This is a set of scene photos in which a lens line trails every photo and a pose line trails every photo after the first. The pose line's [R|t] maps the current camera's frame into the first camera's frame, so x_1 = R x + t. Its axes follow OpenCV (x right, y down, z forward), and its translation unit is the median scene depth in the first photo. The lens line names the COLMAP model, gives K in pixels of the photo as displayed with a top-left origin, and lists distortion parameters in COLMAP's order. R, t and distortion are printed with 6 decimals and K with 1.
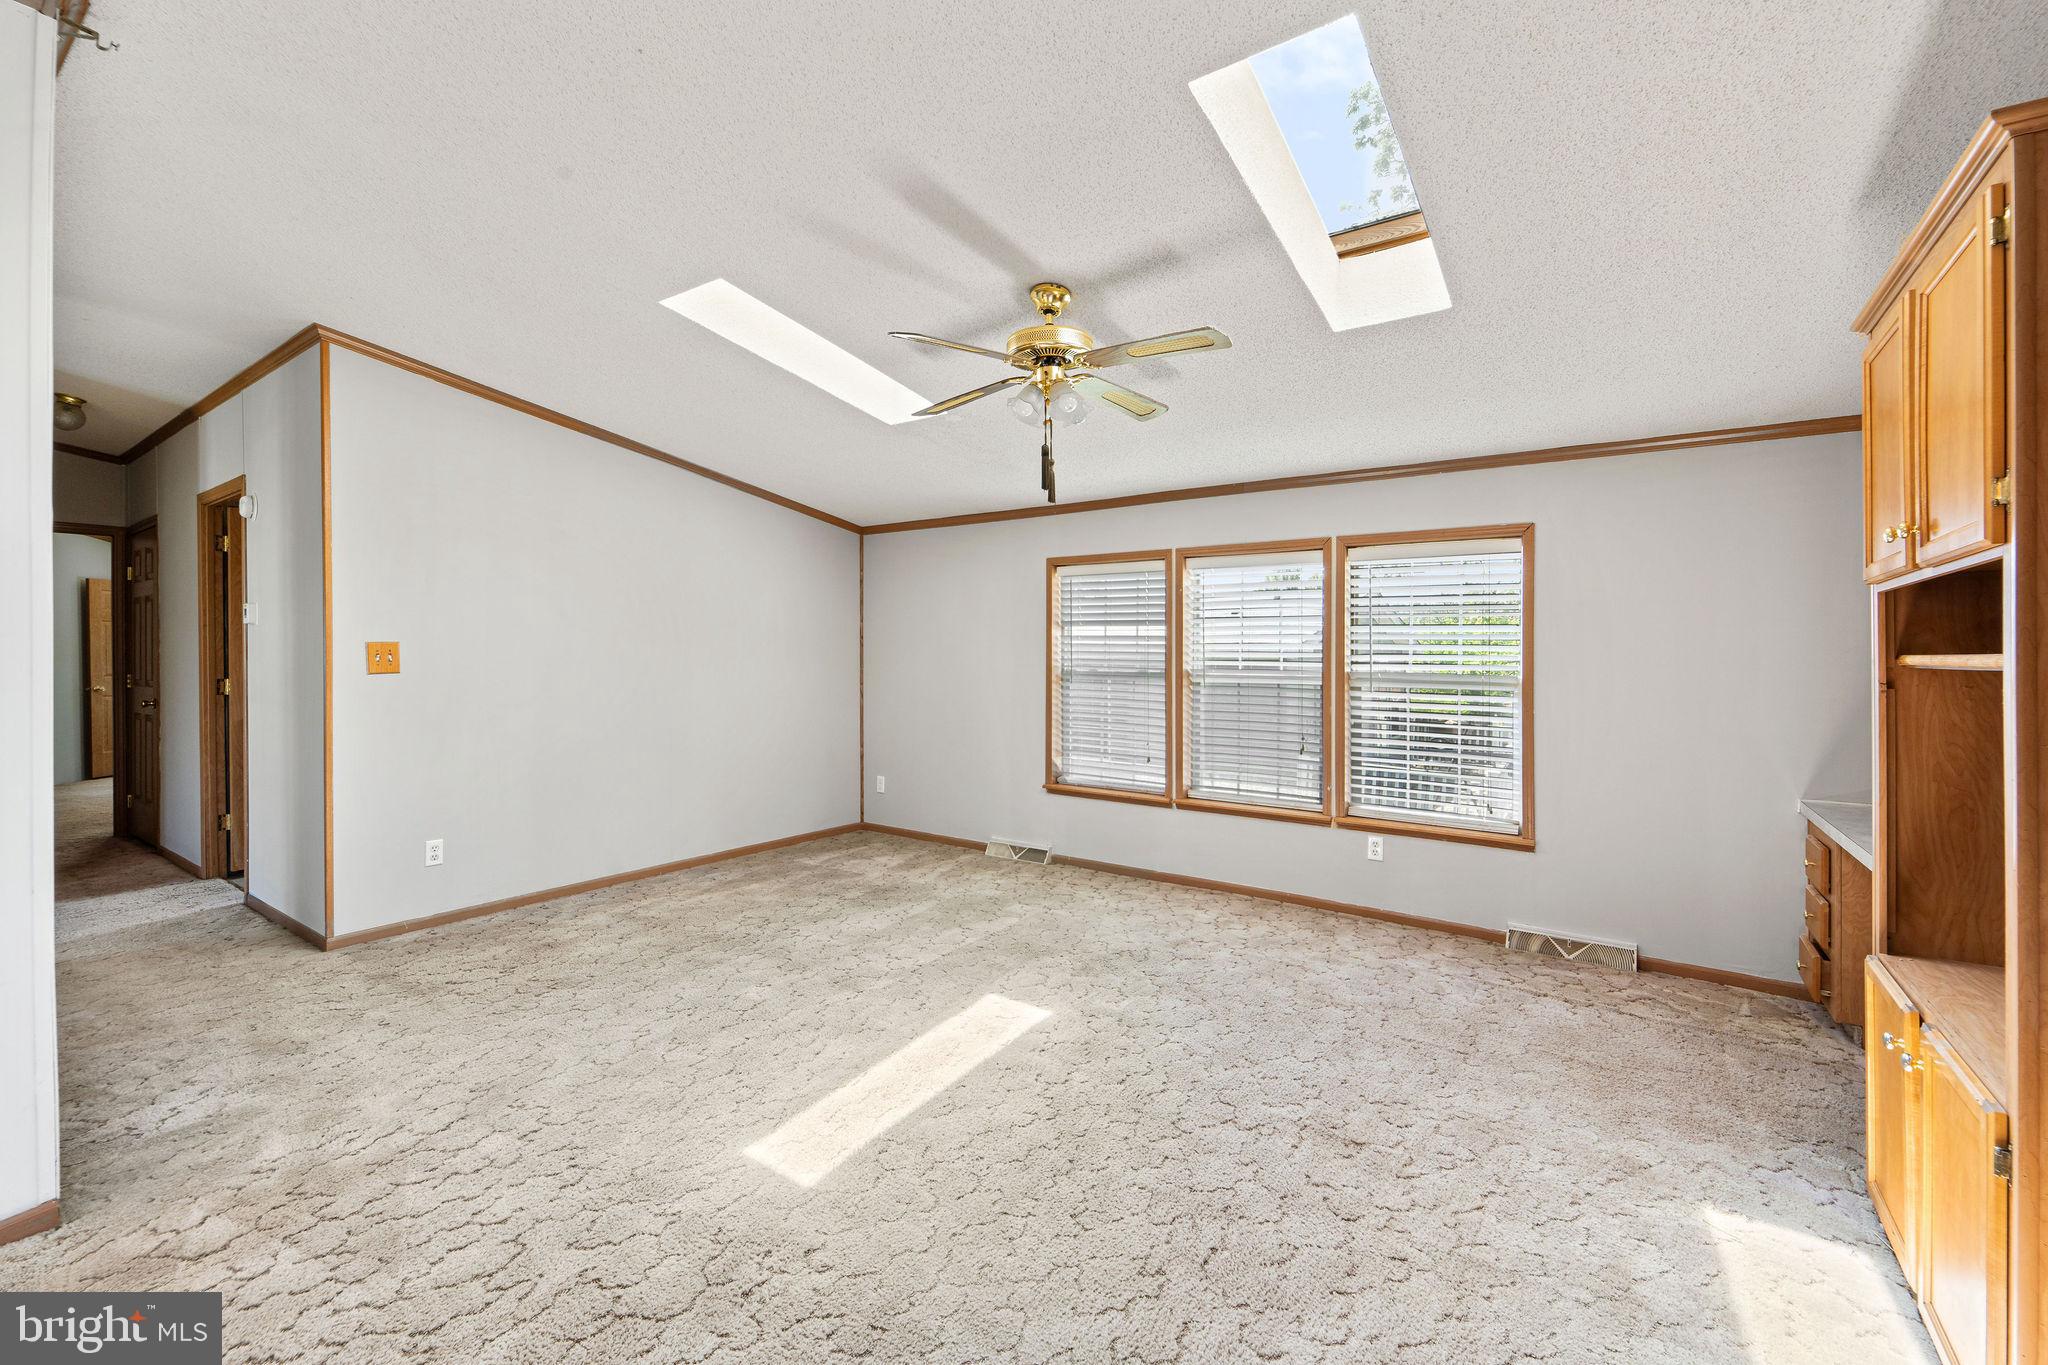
lens RADIAL K [[856.4, 0, 1025.2], [0, 856.4, 660.9], [0, 0, 1]] dist [0.000940, -0.000003]
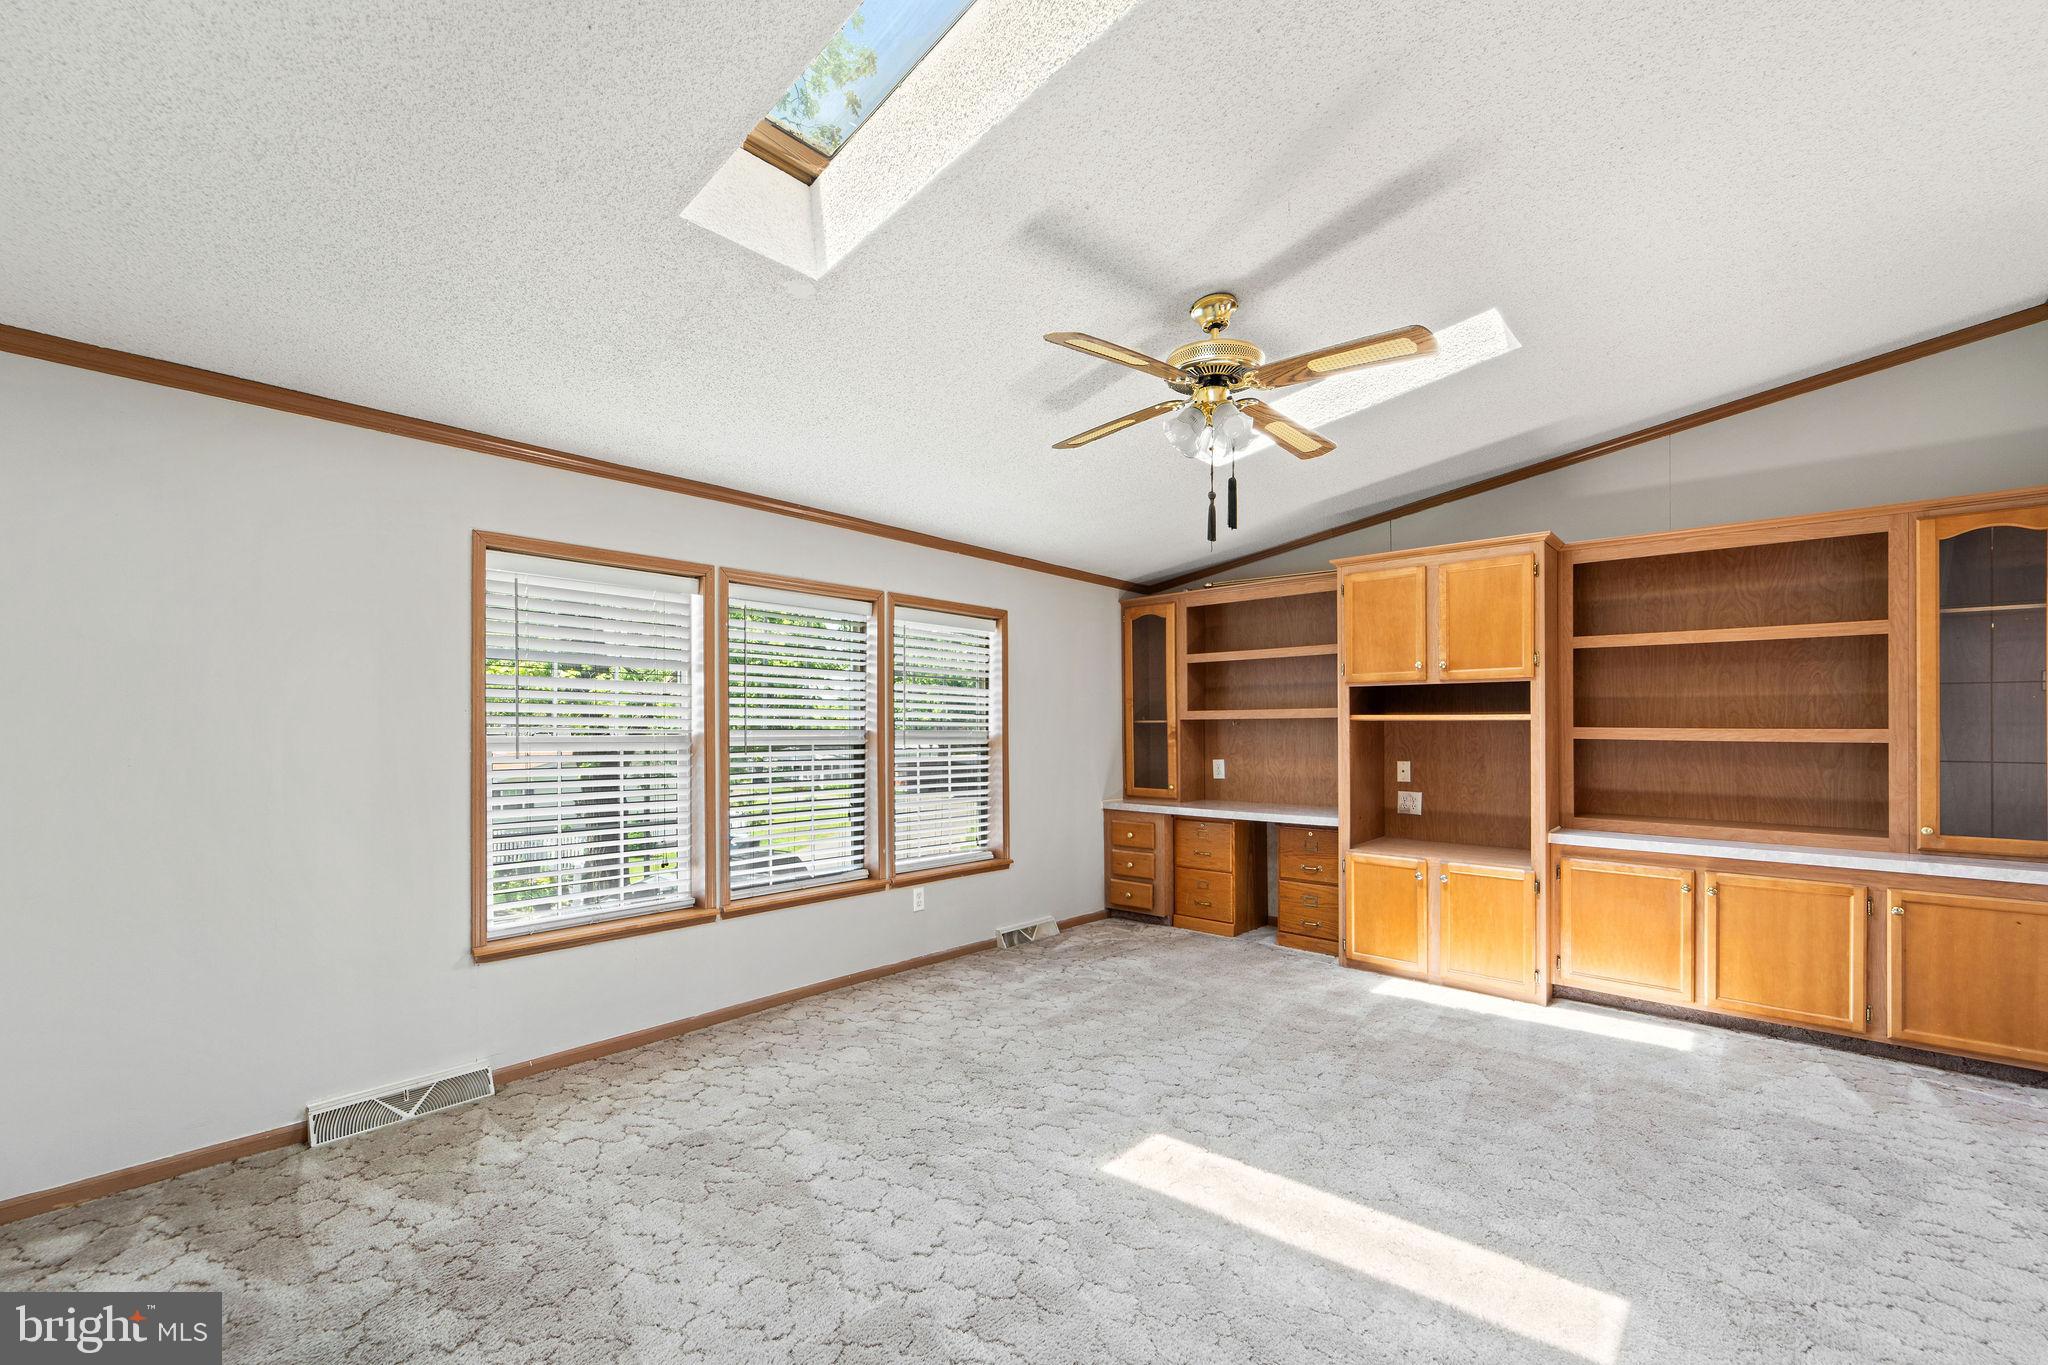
lens RADIAL K [[842.8, 0, 1034.6], [0, 842.8, 726.7], [0, 0, 1]] dist [-0.001799, -0.000463]
pose [[0.102687, -0.008890, 0.994674, -0.654302], [0.003716, 0.999957, 0.008553, 0.001499], [-0.994707, 0.002818, 0.102716, 0.832761]]
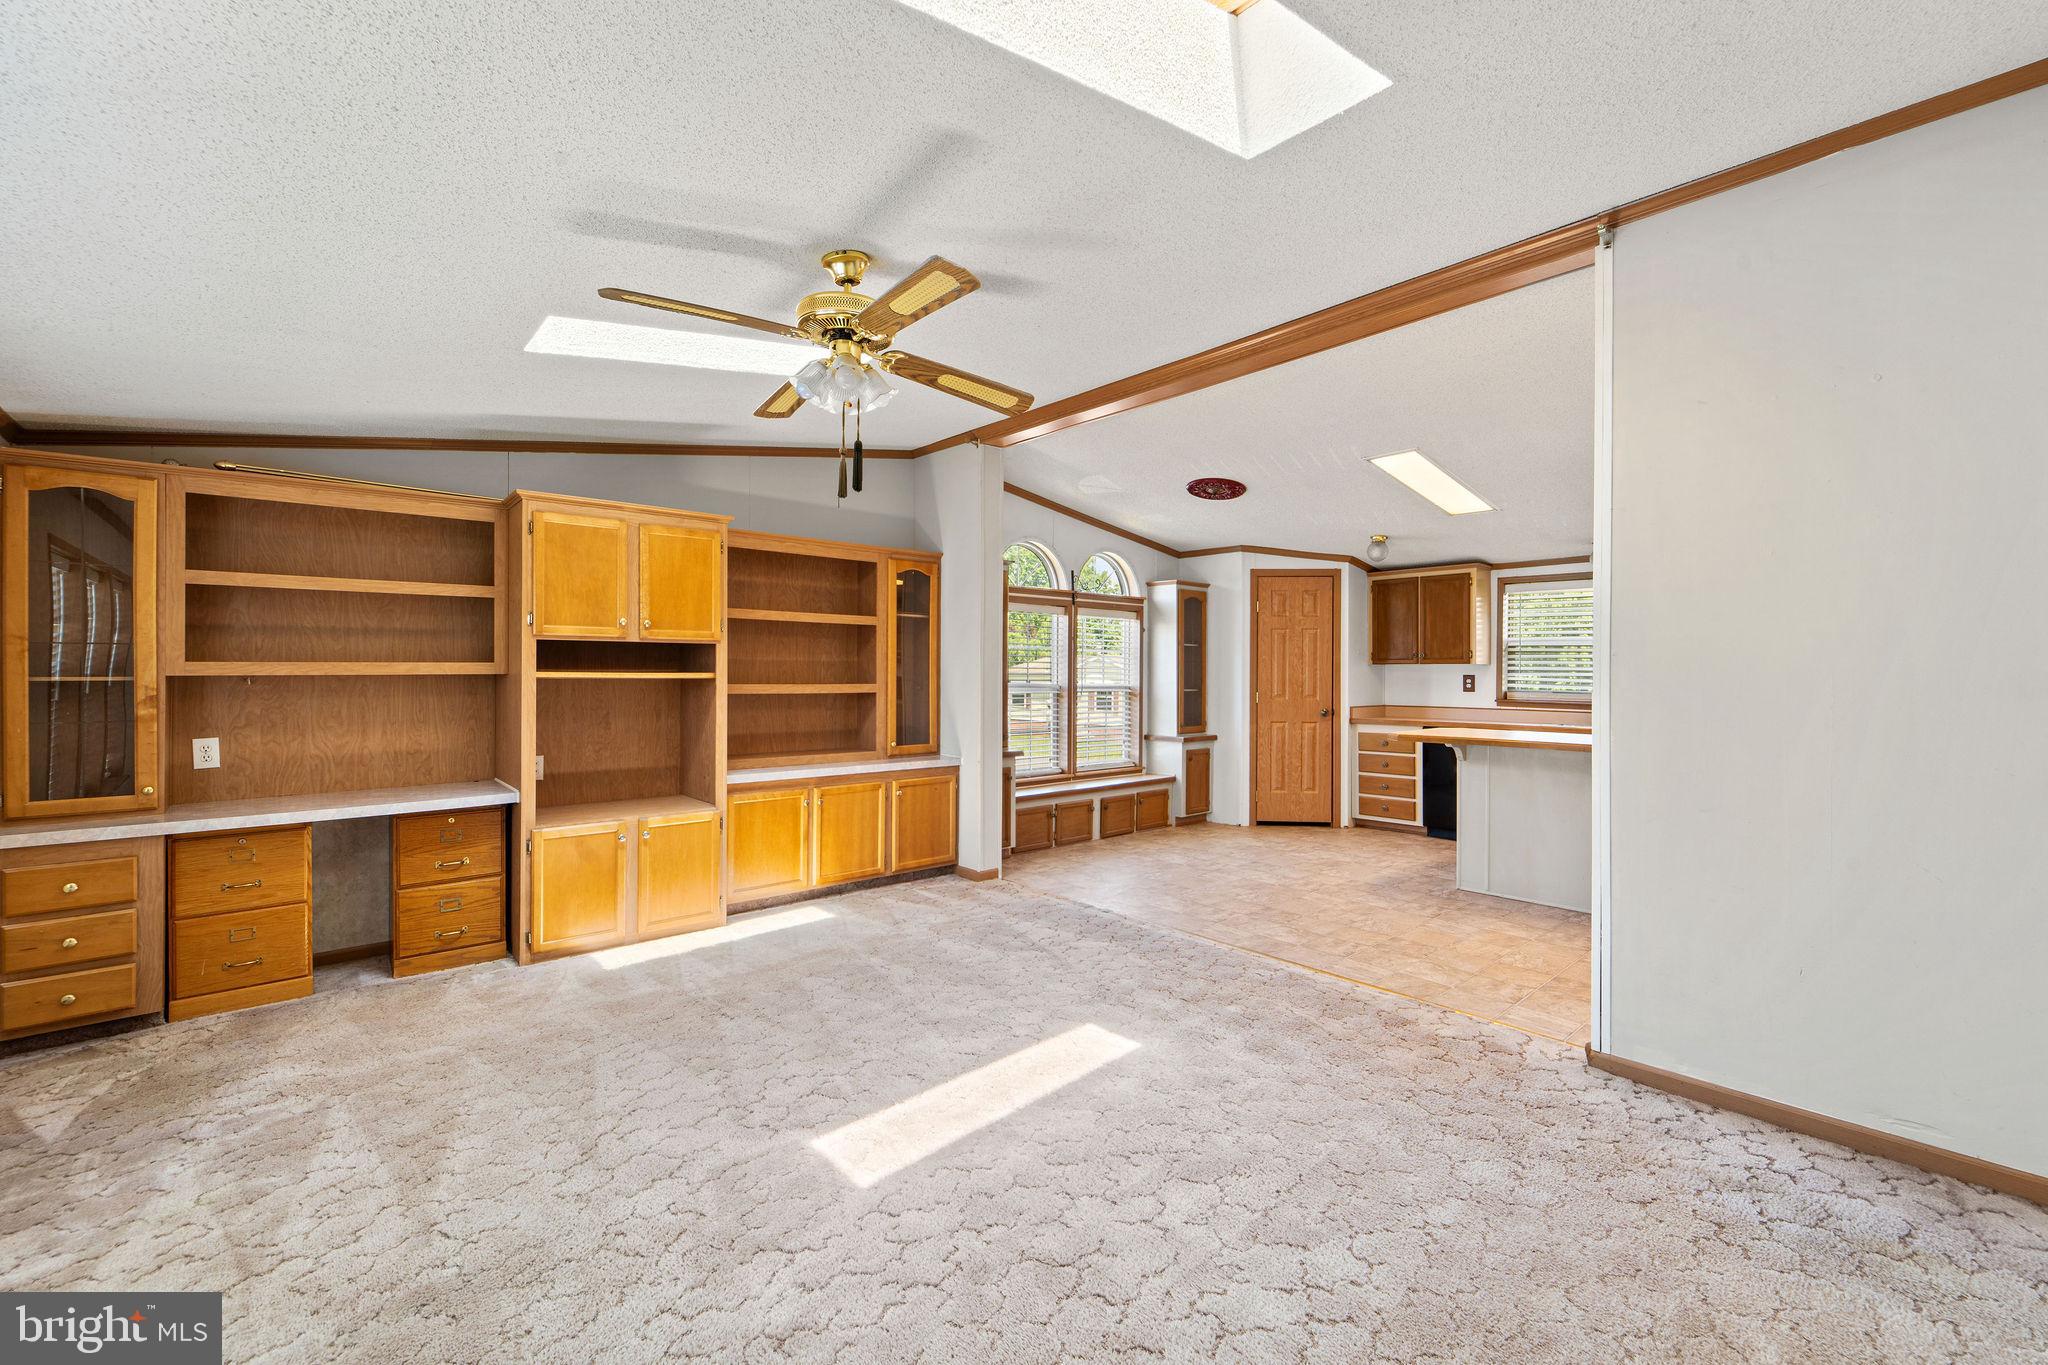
lens RADIAL K [[844.5, 0, 1025.5], [0, 844.5, 673.8], [0, 0, 1]] dist [-0.000247, -0.000191]
pose [[-0.975349, -0.008553, 0.220500, -0.258801], [-0.008092, 0.999963, 0.002990, -0.008773], [-0.220517, 0.001132, -0.975382, 1.369258]]
